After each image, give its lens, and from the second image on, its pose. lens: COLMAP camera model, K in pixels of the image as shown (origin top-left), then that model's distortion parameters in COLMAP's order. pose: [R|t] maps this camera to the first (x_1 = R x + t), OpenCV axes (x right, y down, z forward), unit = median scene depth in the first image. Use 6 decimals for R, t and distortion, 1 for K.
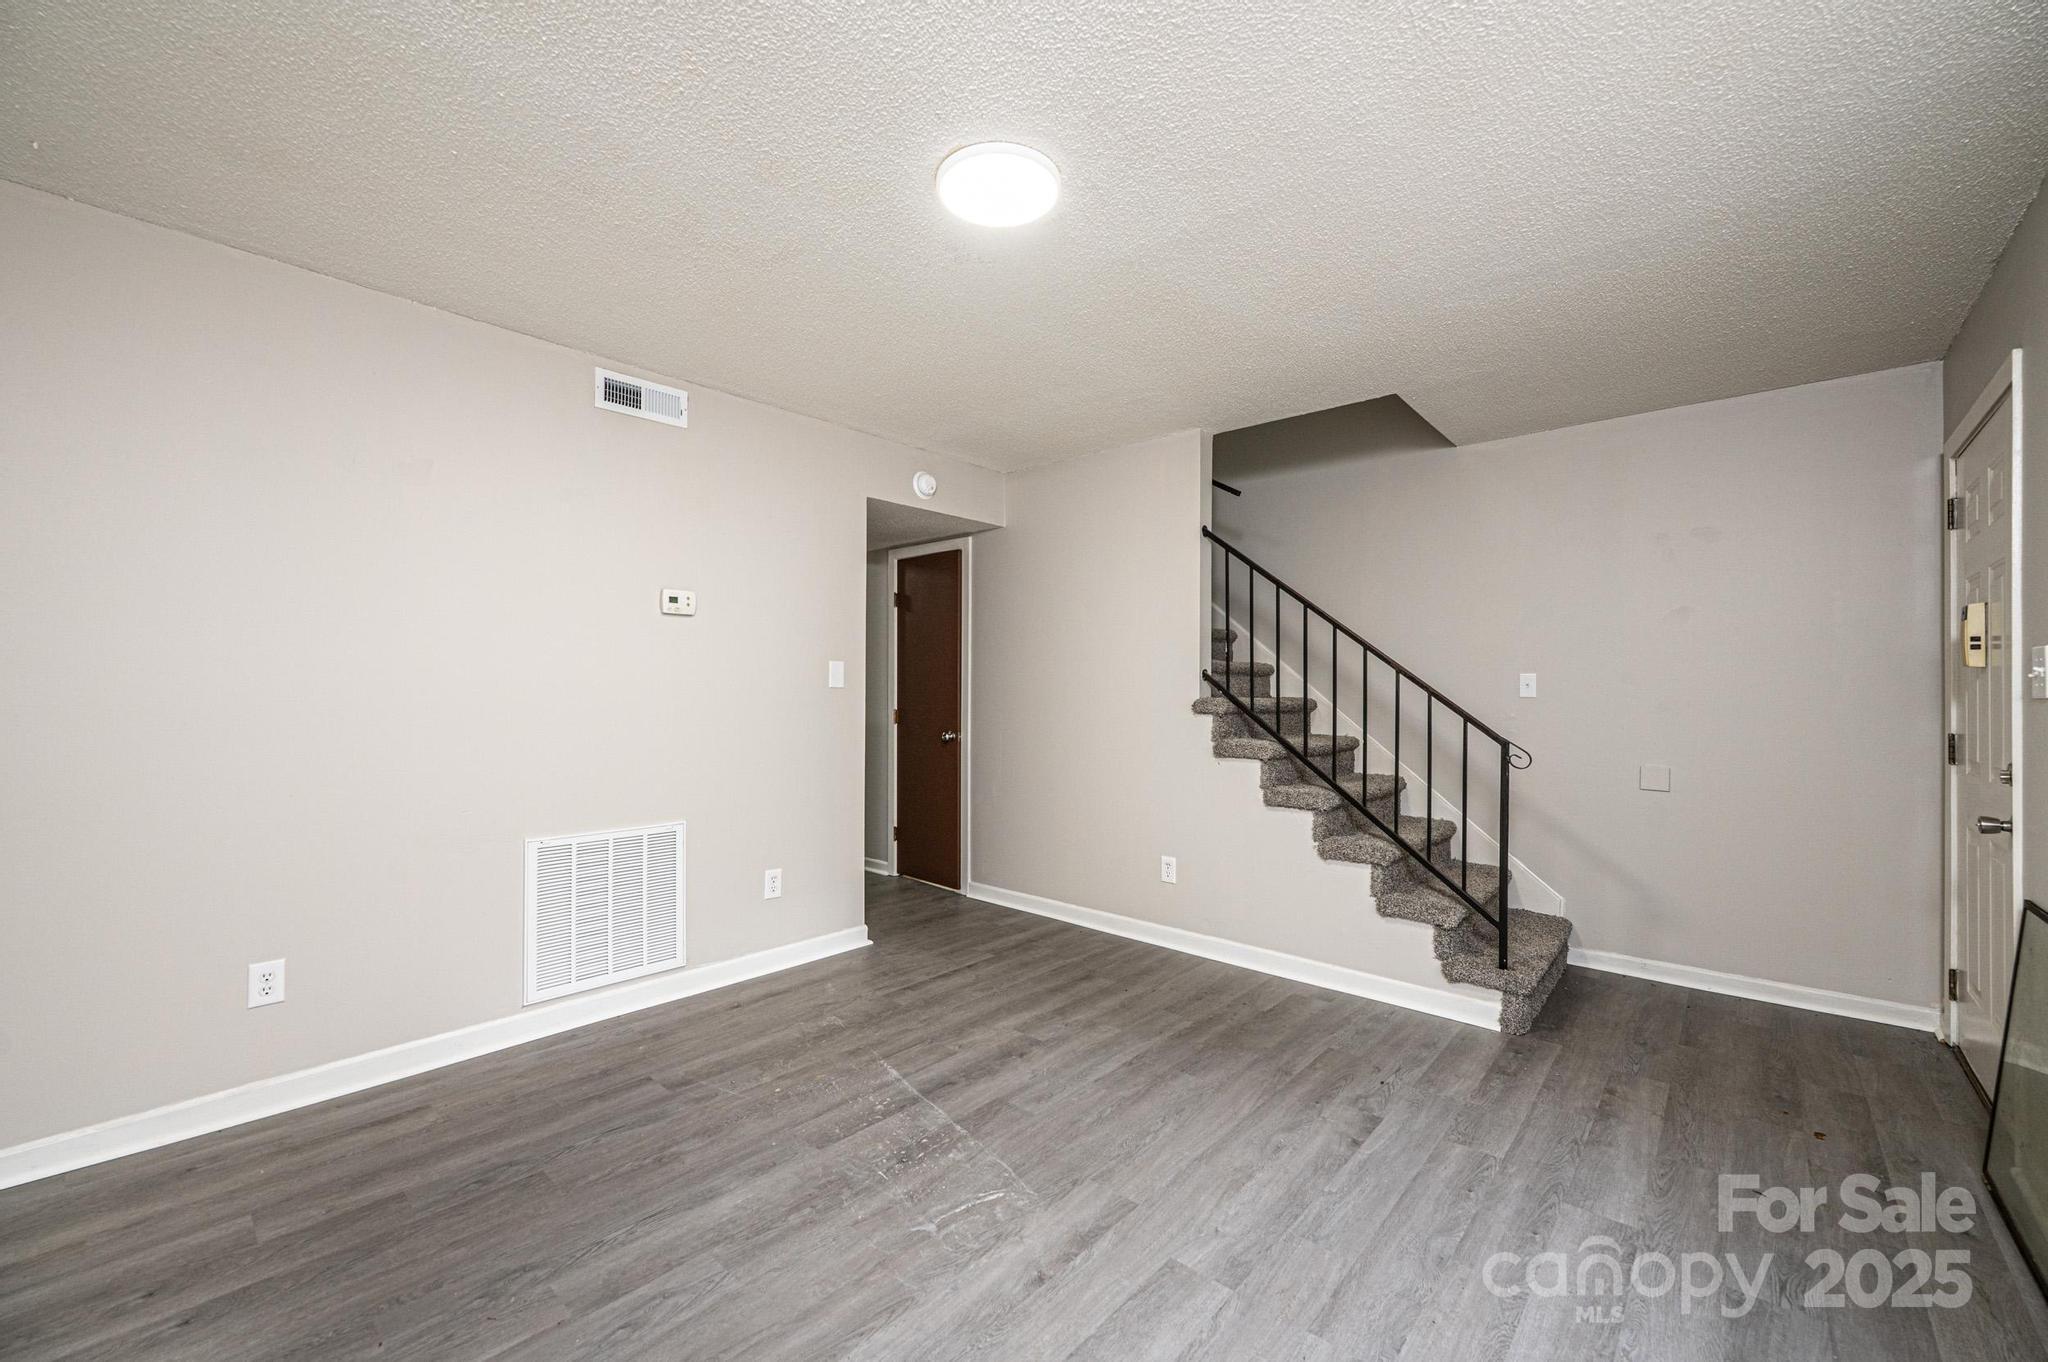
lens RADIAL K [[813.3, 0, 1022.5], [0, 813.3, 683.2], [0, 0, 1]] dist [-0.002075, 0.000318]
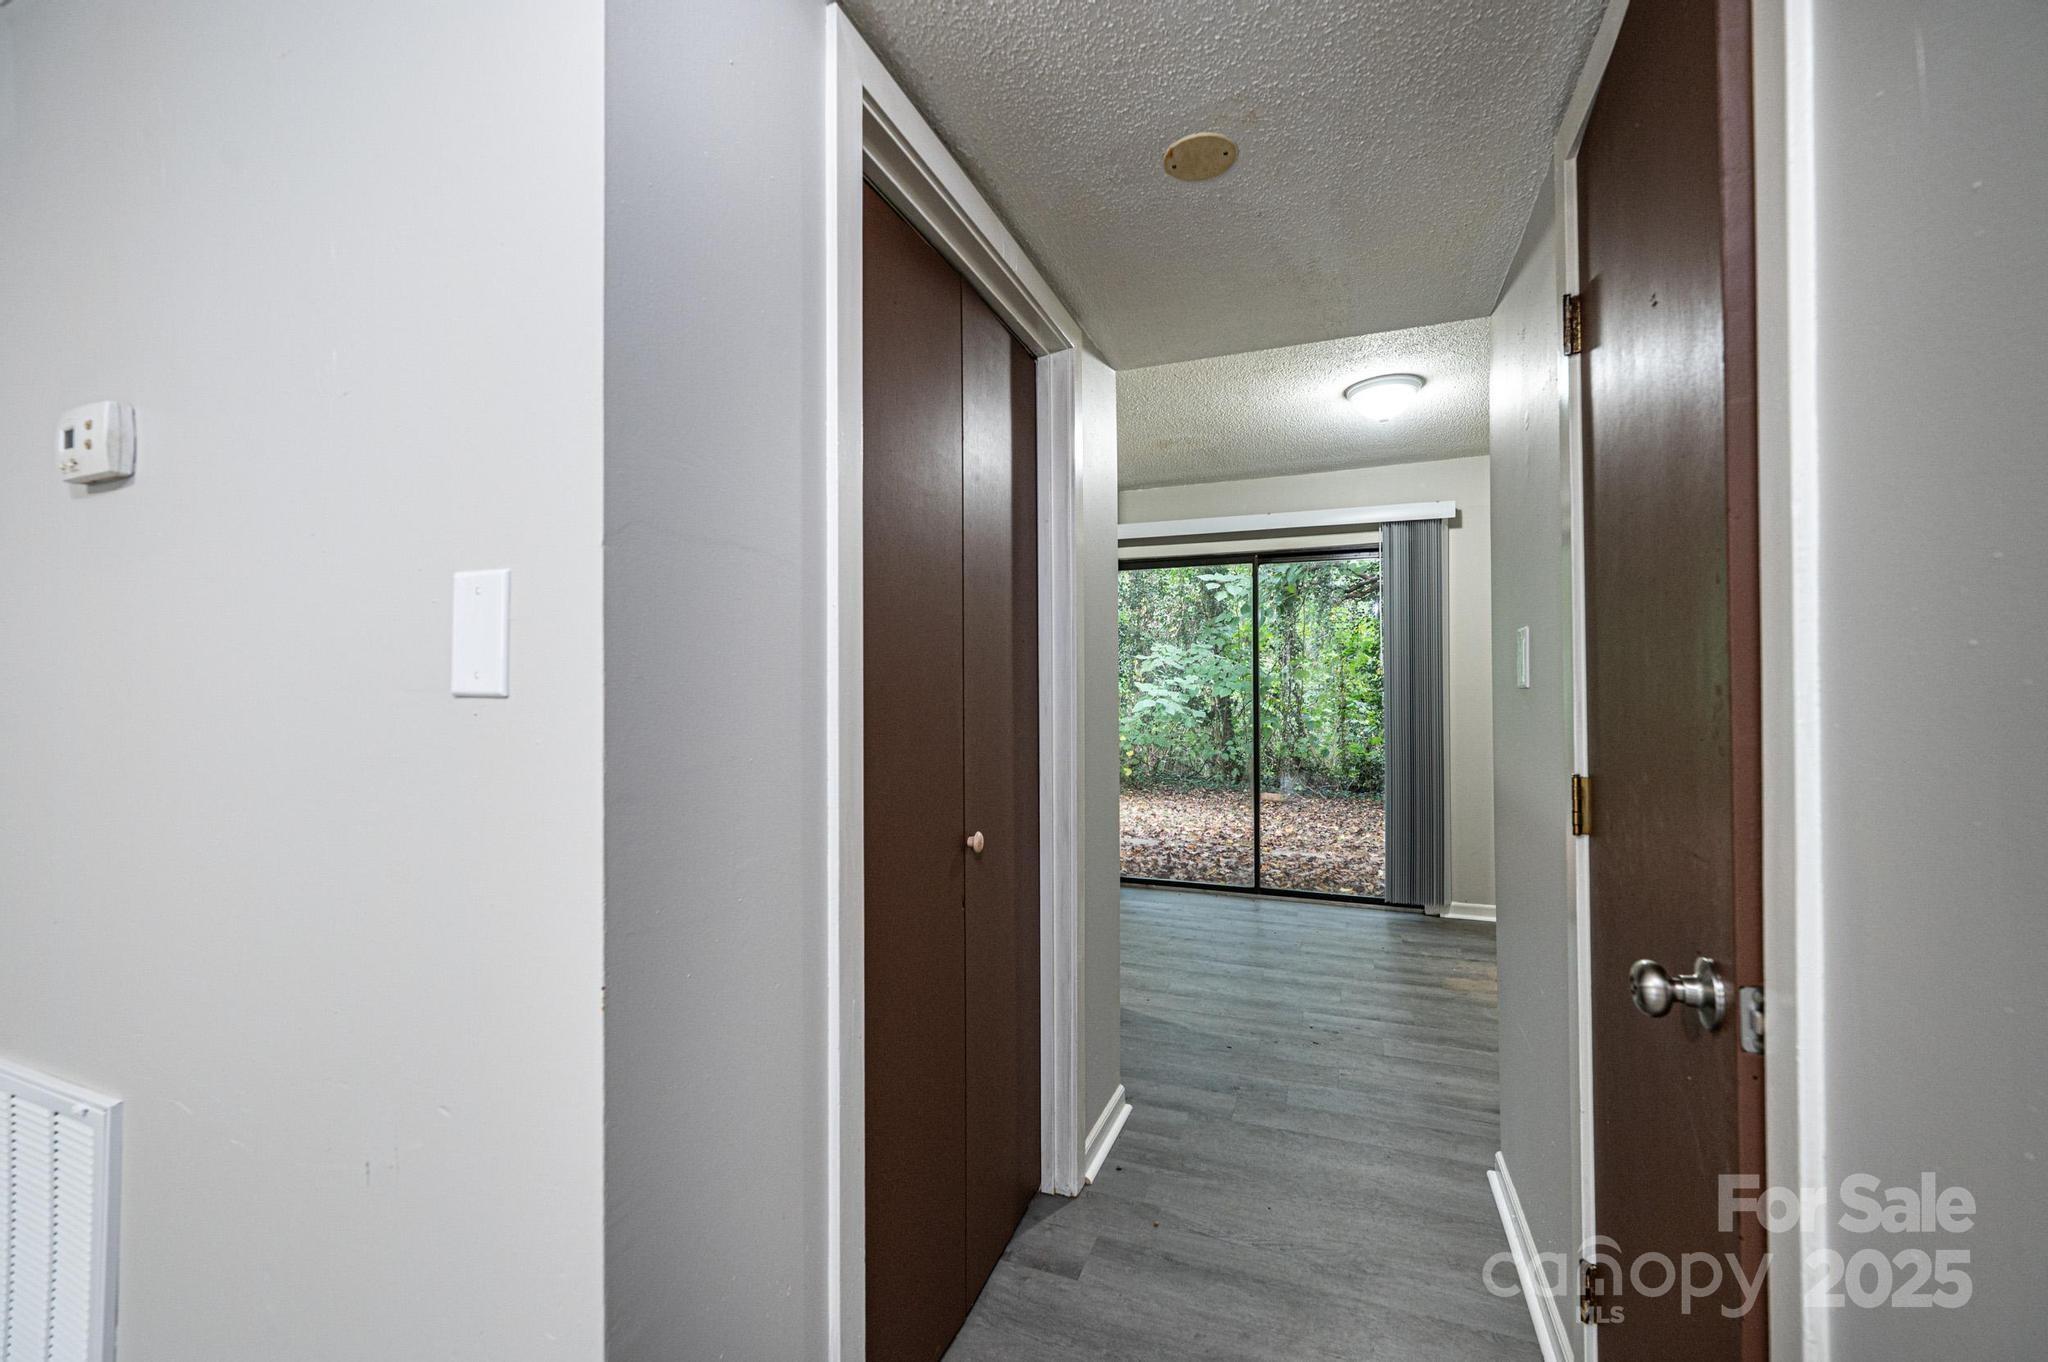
lens RADIAL K [[813.3, 0, 1022.5], [0, 813.3, 683.2], [0, 0, 1]] dist [-0.002075, 0.000318]
pose [[0.342344, -0.012939, -0.939485, 0.023314], [0.015750, 0.999844, -0.008030, 0.008749], [0.939443, -0.012048, 0.342495, 1.467759]]
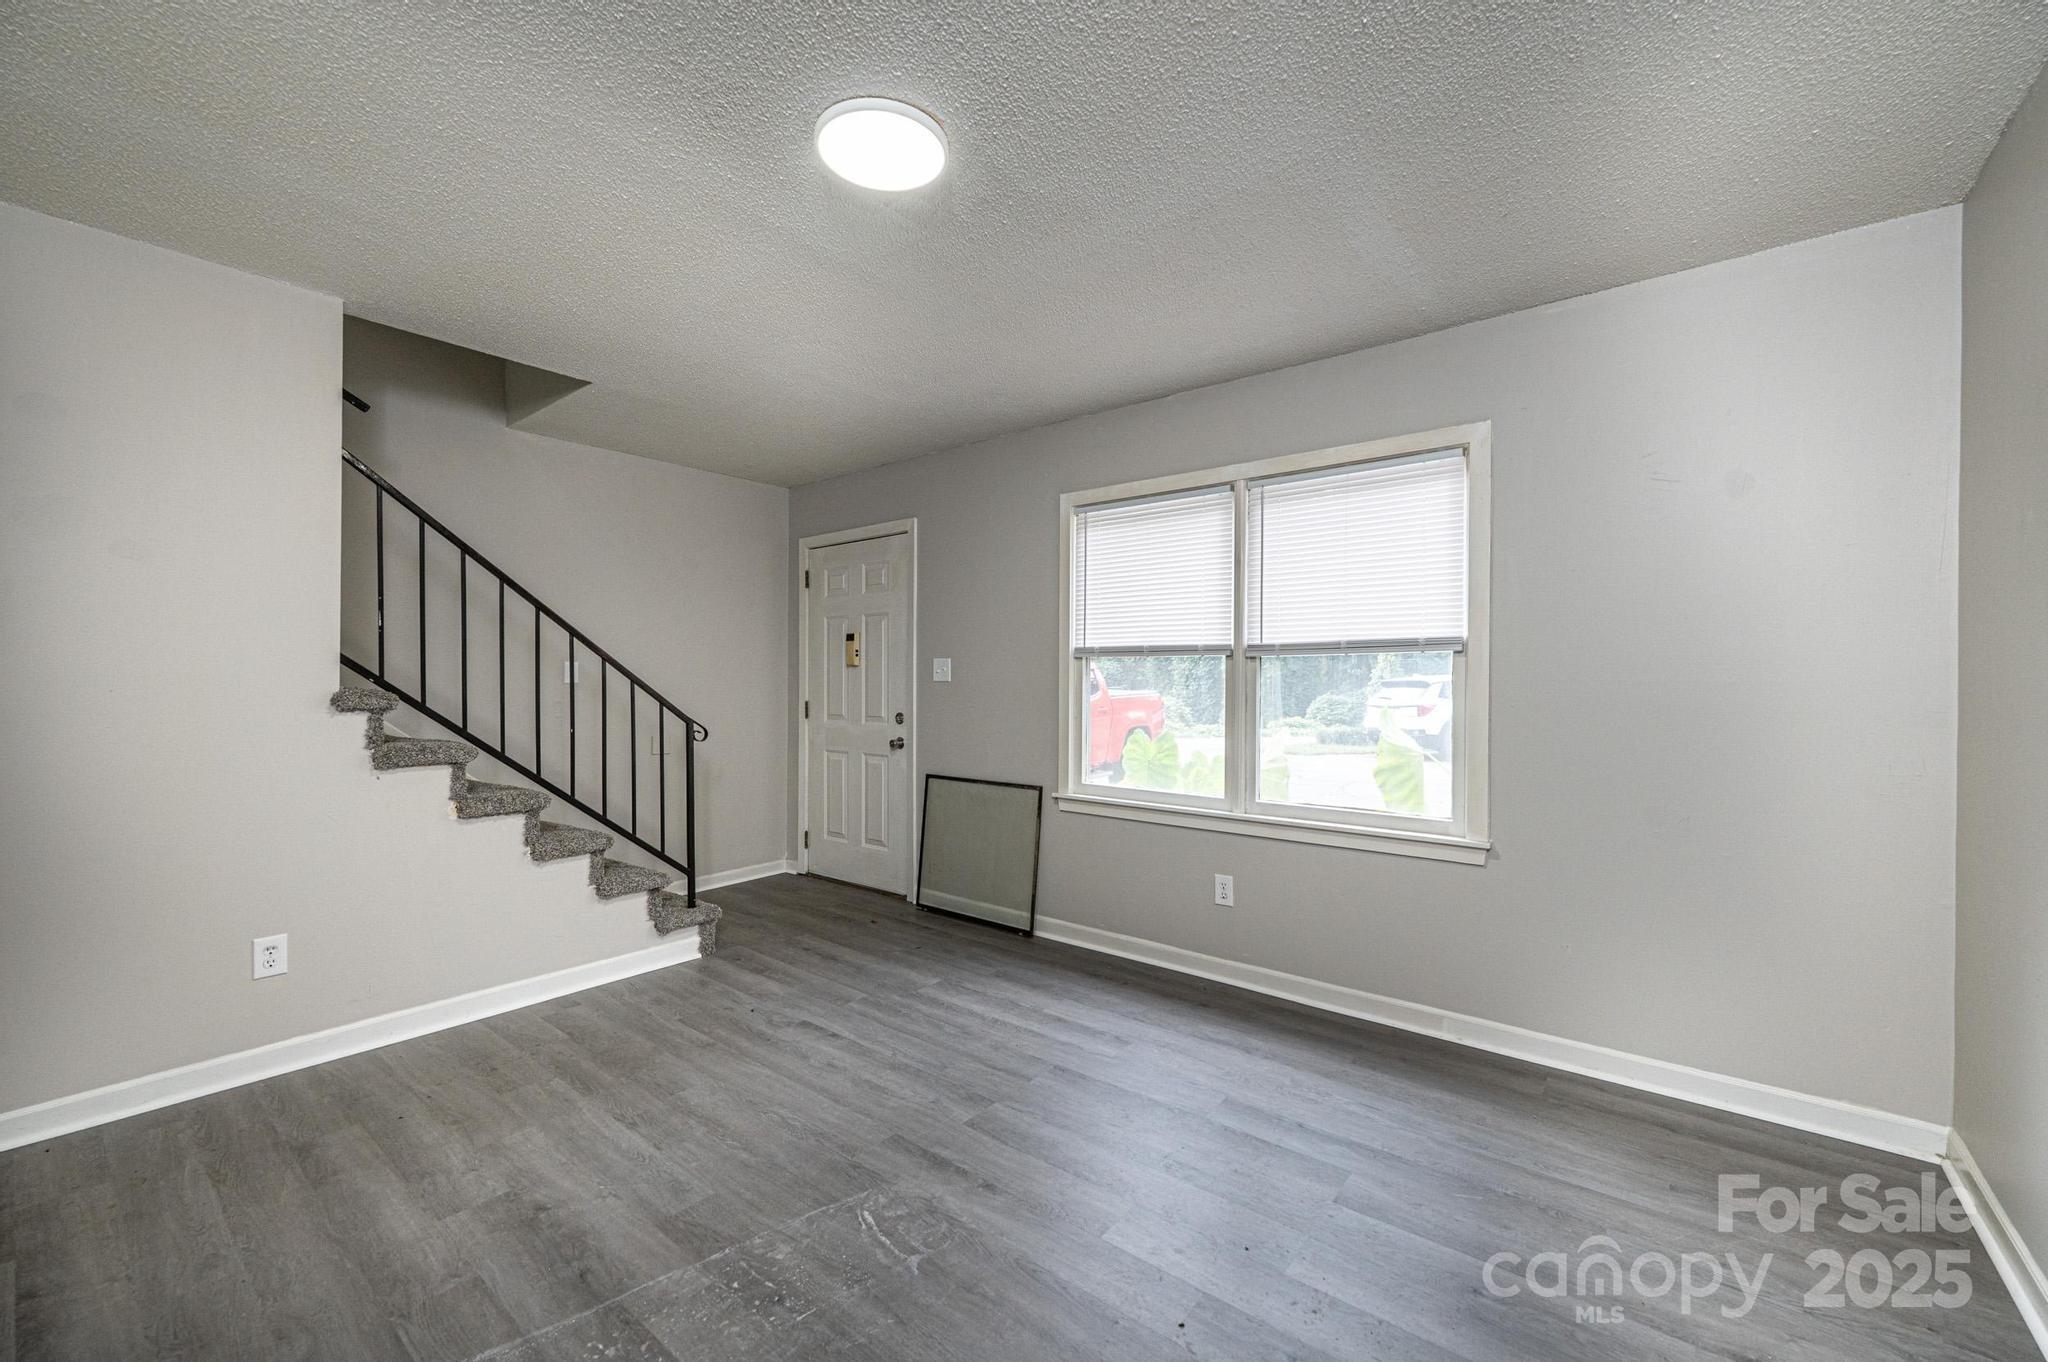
lens RADIAL K [[809.0, 0, 1028.7], [0, 809.0, 674.8], [0, 0, 1]] dist [-0.006676, -0.000056]
pose [[-0.058067, 0.000780, 0.998312, -0.706818], [-0.013521, 0.999907, -0.001568, -0.001339], [-0.998221, -0.013590, -0.058051, 0.629569]]
